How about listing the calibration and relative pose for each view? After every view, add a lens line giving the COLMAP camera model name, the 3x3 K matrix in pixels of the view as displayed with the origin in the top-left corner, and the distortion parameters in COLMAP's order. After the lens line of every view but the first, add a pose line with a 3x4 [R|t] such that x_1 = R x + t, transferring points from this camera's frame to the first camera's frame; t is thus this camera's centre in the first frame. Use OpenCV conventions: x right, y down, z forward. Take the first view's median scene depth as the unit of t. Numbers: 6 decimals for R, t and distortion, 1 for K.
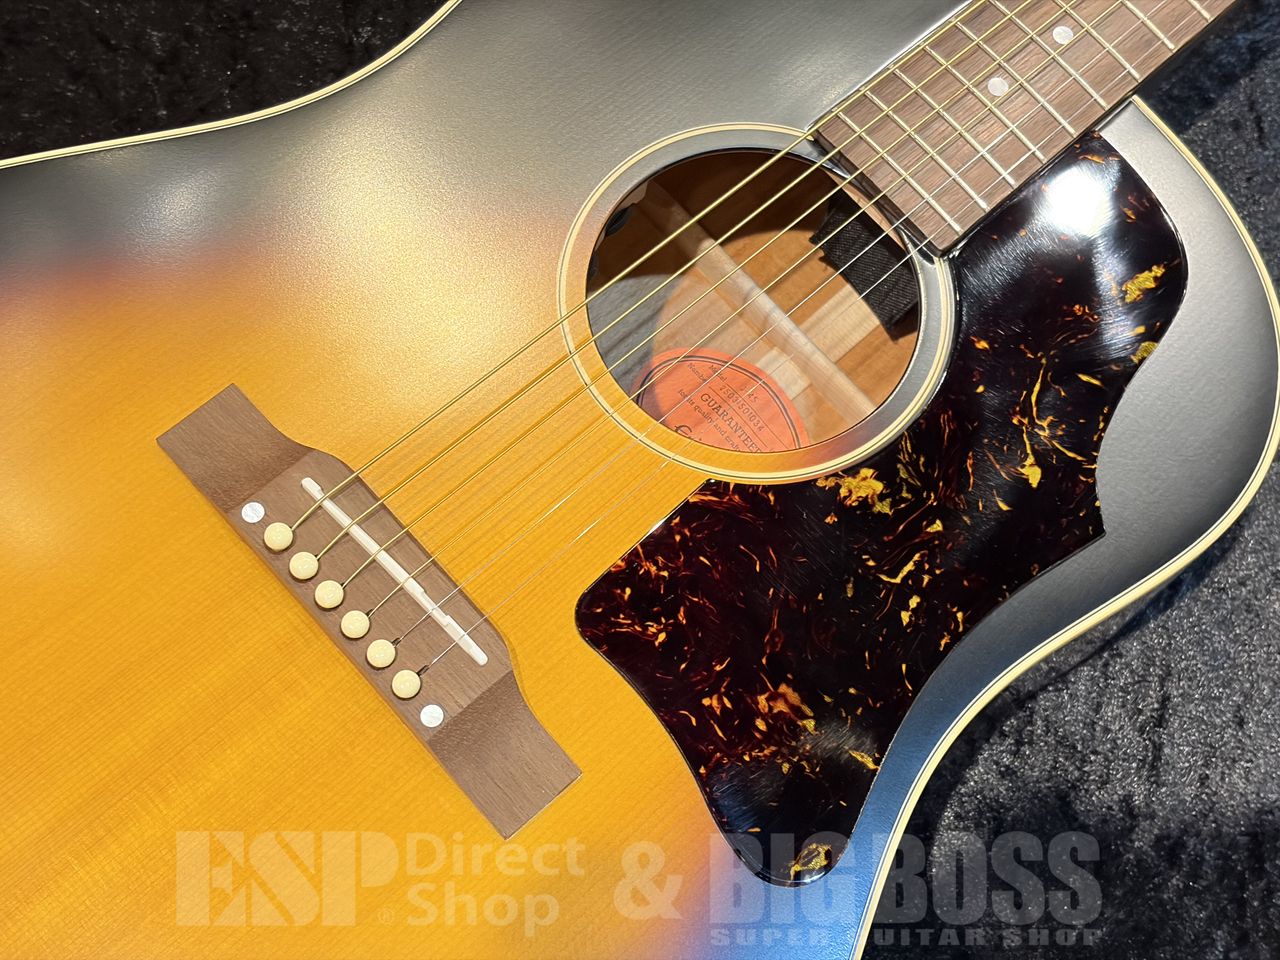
lens RADIAL K [[1963.8, 0, 640.0], [0, 1963.8, 480.0], [0, 0, 1]] dist [0.264771, -1.146623]
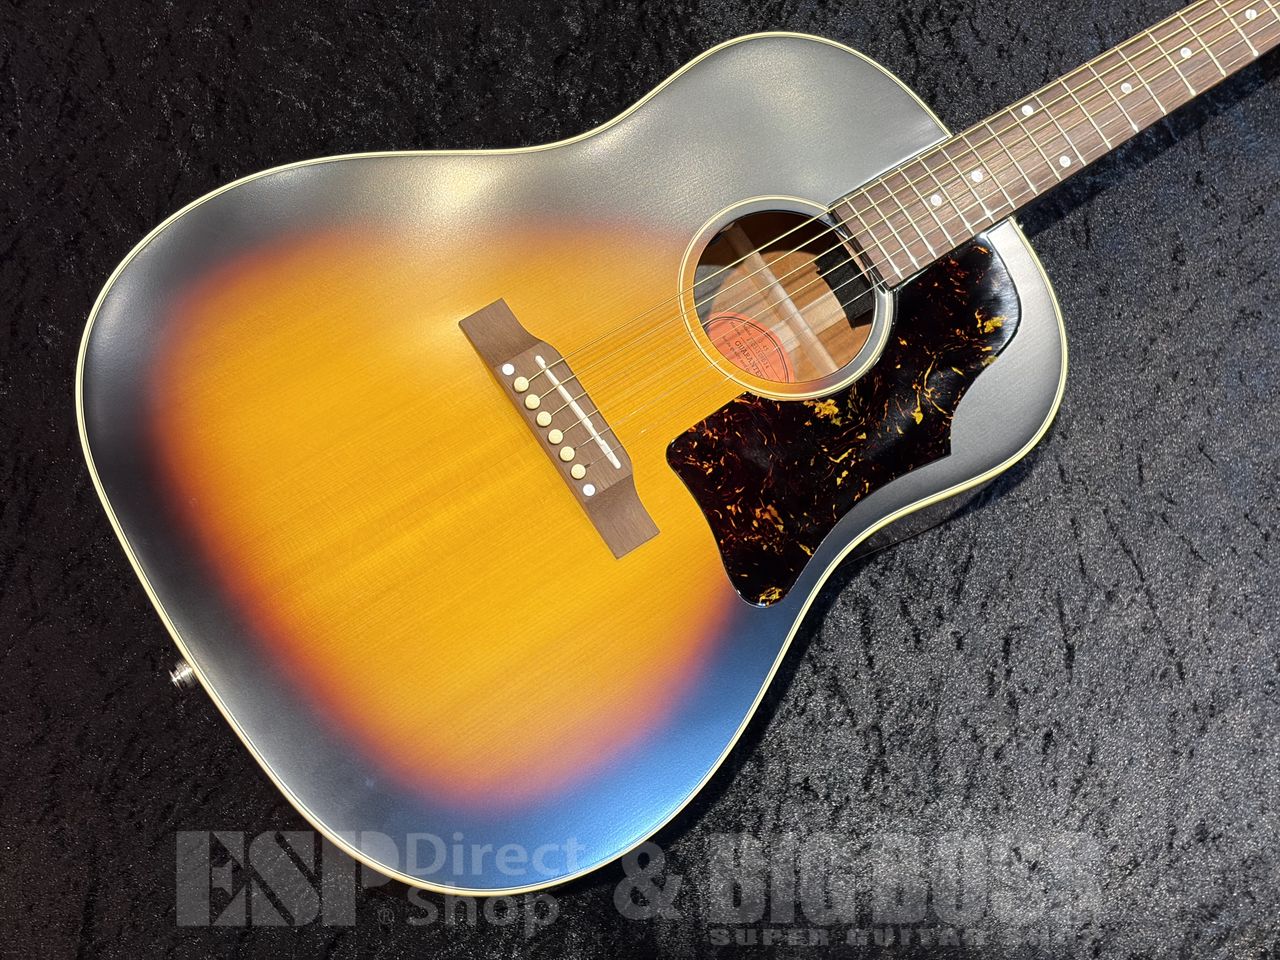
lens RADIAL K [[1963.8, 0, 640.0], [0, 1963.8, 480.0], [0, 0, 1]] dist [0.264771, -1.146623]
pose [[0.985506, 0.159856, 0.056776, -0.149654], [-0.162273, 0.985900, 0.040846, 0.021607], [-0.049446, -0.049467, 0.997551, -0.810493]]
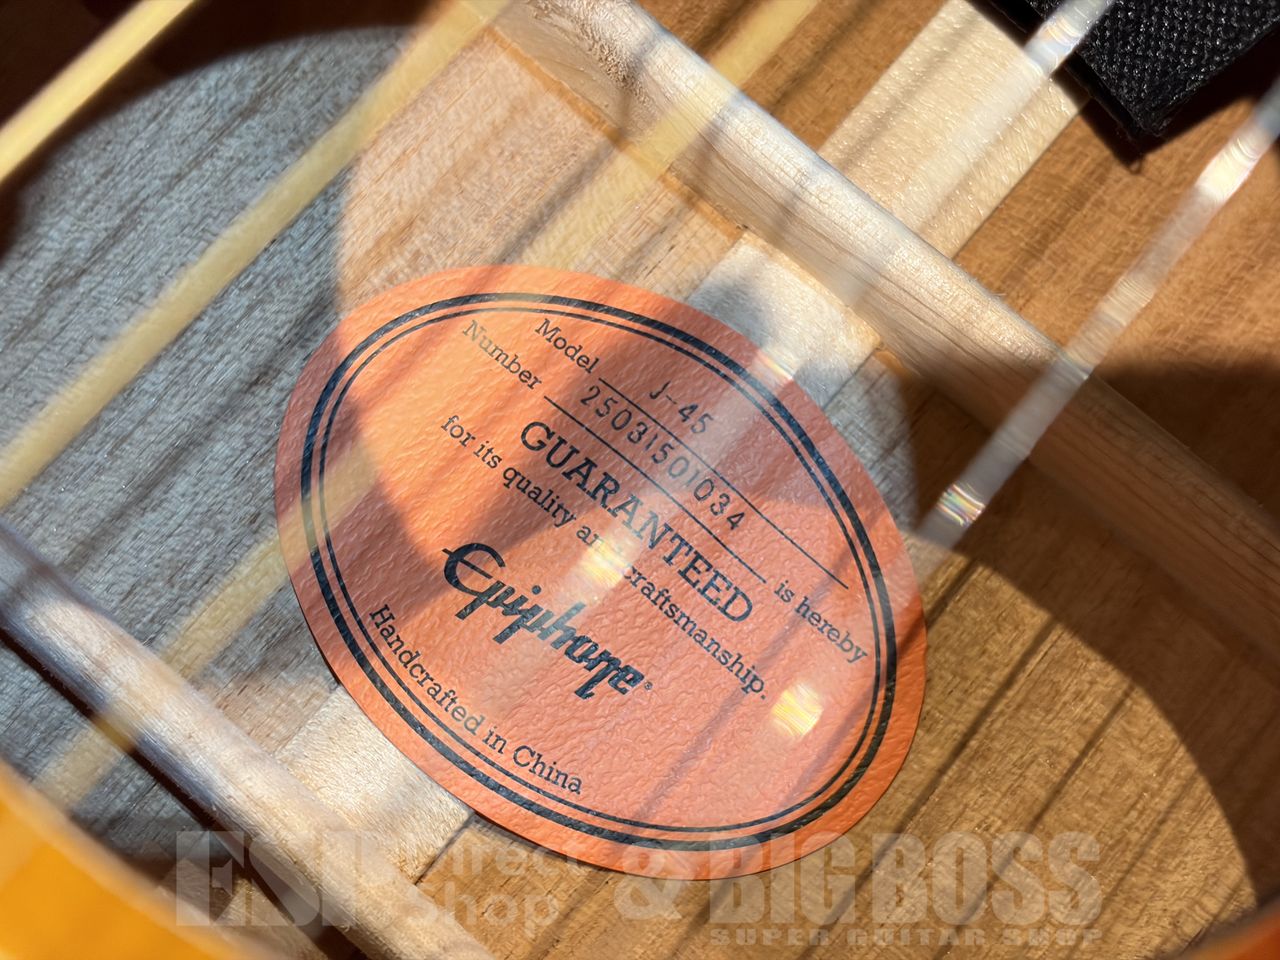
lens RADIAL K [[1963.8, 0, 640.0], [0, 1963.8, 480.0], [0, 0, 1]] dist [0.264771, -1.146623]
pose [[0.990522, -0.125185, 0.056522, 0.036919], [0.120523, 0.989523, 0.079487, -0.066885], [-0.065881, -0.071921, 0.995232, 0.833674]]
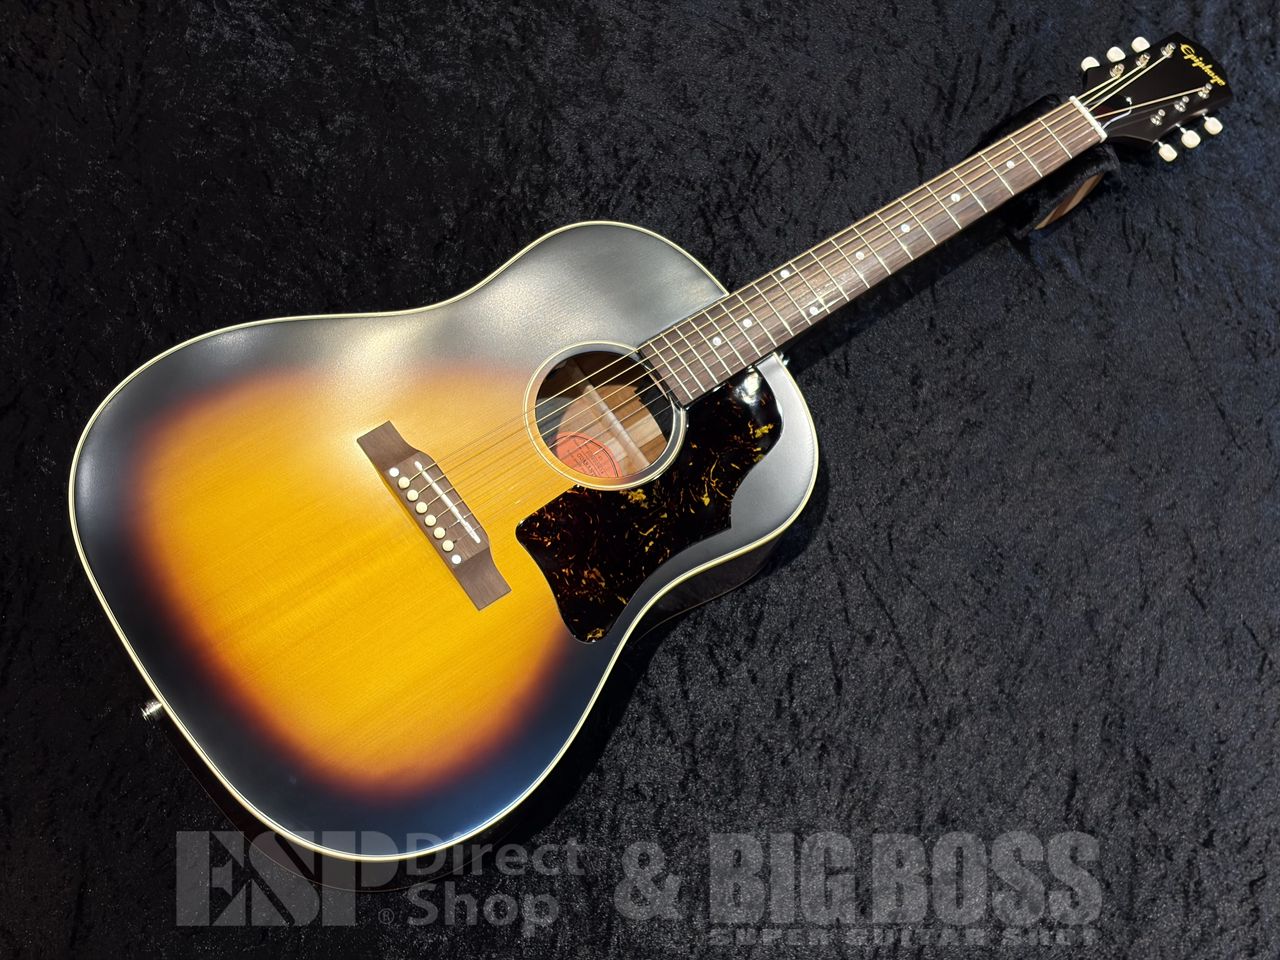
lens RADIAL K [[1963.8, 0, 640.0], [0, 1963.8, 480.0], [0, 0, 1]] dist [0.264771, -1.146623]
pose [[0.989203, 0.132464, 0.062690, -0.039505], [-0.129093, 0.990102, -0.055076, 0.114583], [-0.069365, 0.046389, 0.996512, -1.401583]]
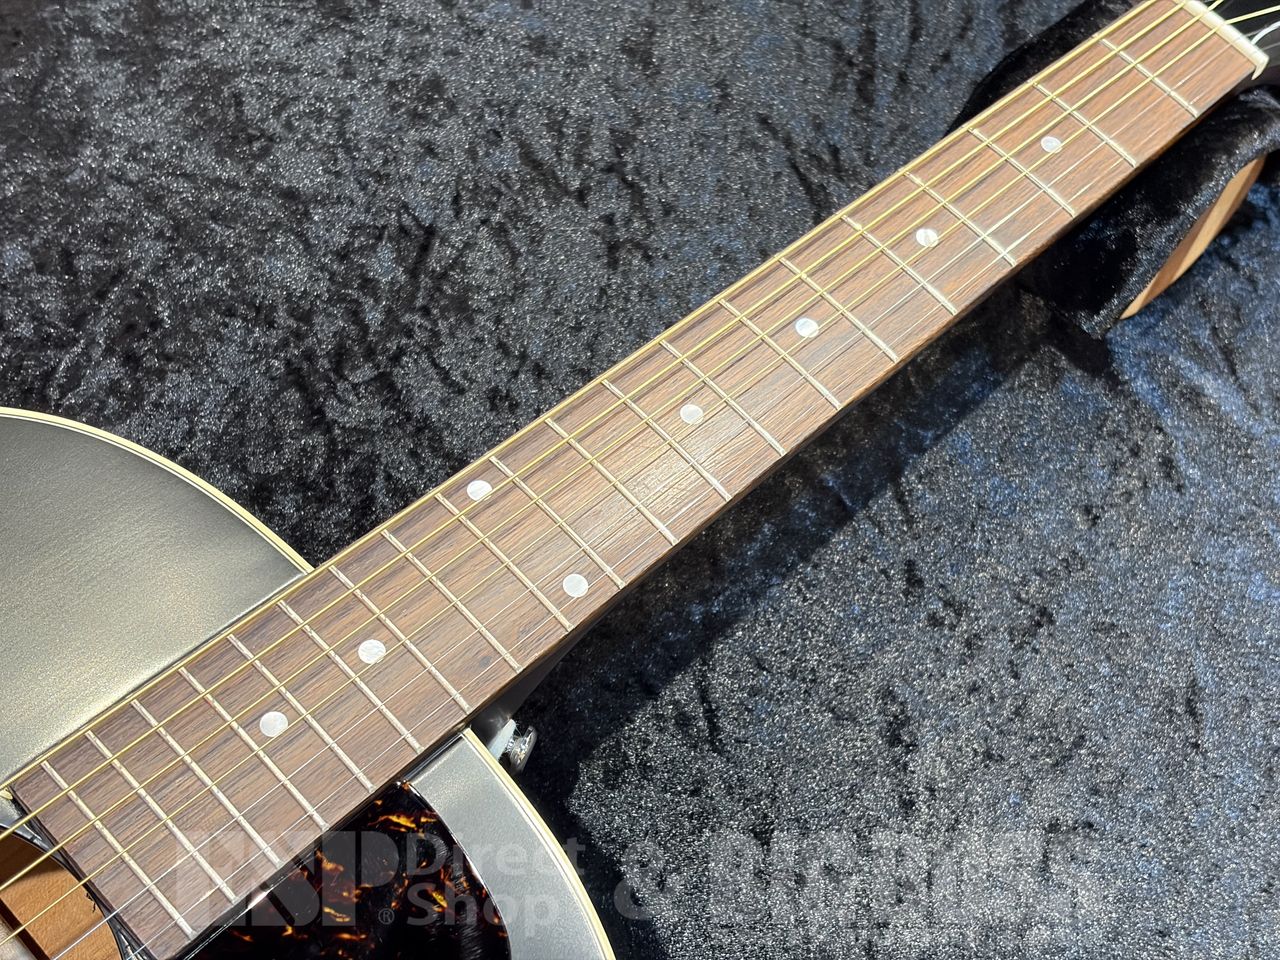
lens RADIAL K [[1963.8, 0, 640.0], [0, 1963.8, 480.0], [0, 0, 1]] dist [0.264771, -1.146623]
pose [[0.995985, 0.008275, 0.089135, 0.260950], [0.009589, 0.980128, -0.198134, -0.143637], [-0.089003, 0.198193, 0.976114, 0.246203]]
